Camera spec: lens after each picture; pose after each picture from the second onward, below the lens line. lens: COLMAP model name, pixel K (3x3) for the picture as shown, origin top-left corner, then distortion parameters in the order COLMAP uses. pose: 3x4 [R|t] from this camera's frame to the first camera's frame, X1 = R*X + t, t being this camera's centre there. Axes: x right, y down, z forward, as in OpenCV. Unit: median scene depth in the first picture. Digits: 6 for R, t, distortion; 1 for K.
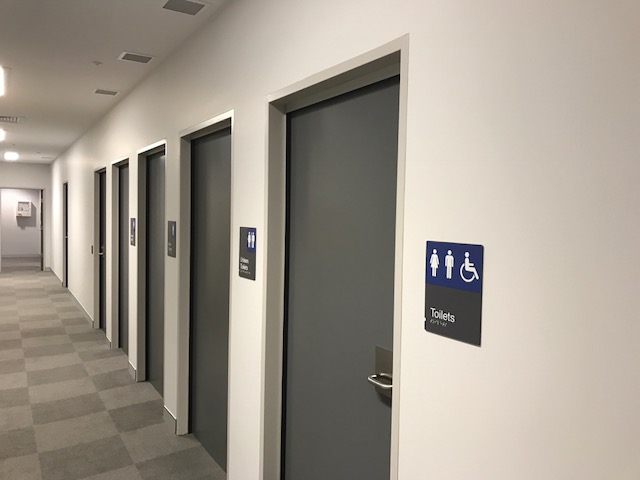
lens RADIAL K [[517.5, 0, 320.0], [0, 517.5, 240.0], [0, 0, 1]] dist [0.012963, 0.004183]
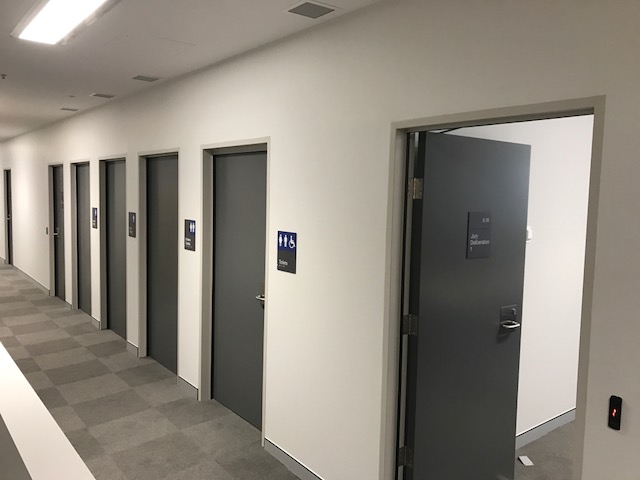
lens RADIAL K [[517.5, 0, 320.0], [0, 517.5, 240.0], [0, 0, 1]] dist [0.012963, 0.004183]
pose [[0.989901, -0.005543, 0.141649, 0.028818], [-0.000460, 0.999105, 0.042305, -0.022338], [-0.141756, -0.041943, 0.989013, -0.533259]]
